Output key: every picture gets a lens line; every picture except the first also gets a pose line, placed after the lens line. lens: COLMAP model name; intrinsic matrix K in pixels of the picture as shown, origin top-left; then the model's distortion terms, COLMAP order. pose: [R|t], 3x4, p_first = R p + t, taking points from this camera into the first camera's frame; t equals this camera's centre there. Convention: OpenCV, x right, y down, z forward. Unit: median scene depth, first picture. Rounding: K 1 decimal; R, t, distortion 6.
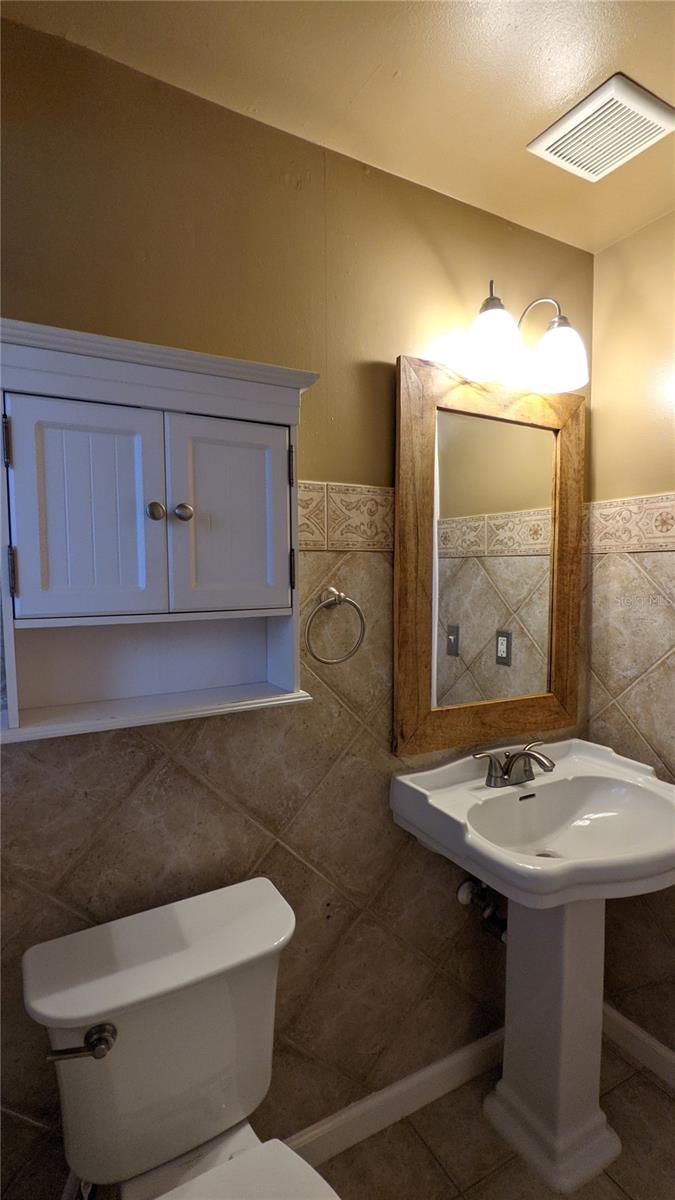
lens RADIAL K [[583.3, 0, 328.0], [0, 583.3, 606.0], [0, 0, 1]] dist [0.005596, -0.000894]
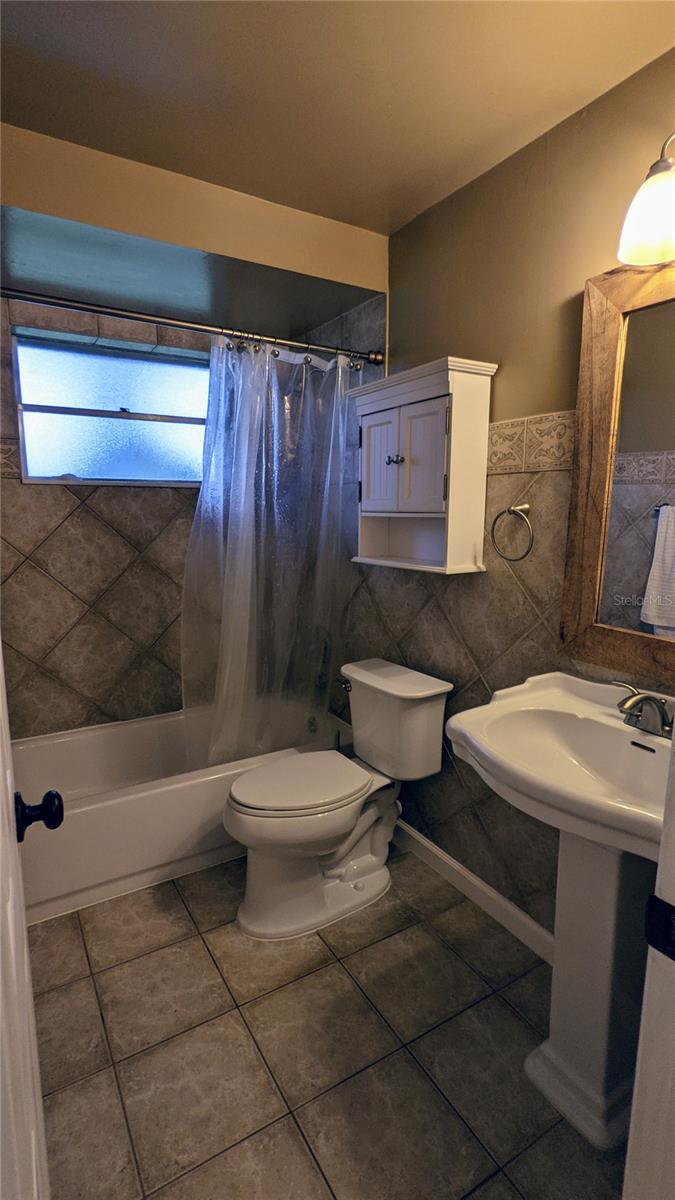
lens RADIAL K [[583.3, 0, 327.0], [0, 583.3, 600.0], [0, 0, 1]] dist [0.005596, -0.000894]
pose [[0.019131, 0.166252, -0.985898, 1.253500], [-0.062584, 0.984344, 0.164776, -0.003351], [0.997856, 0.058549, 0.029236, 0.531901]]
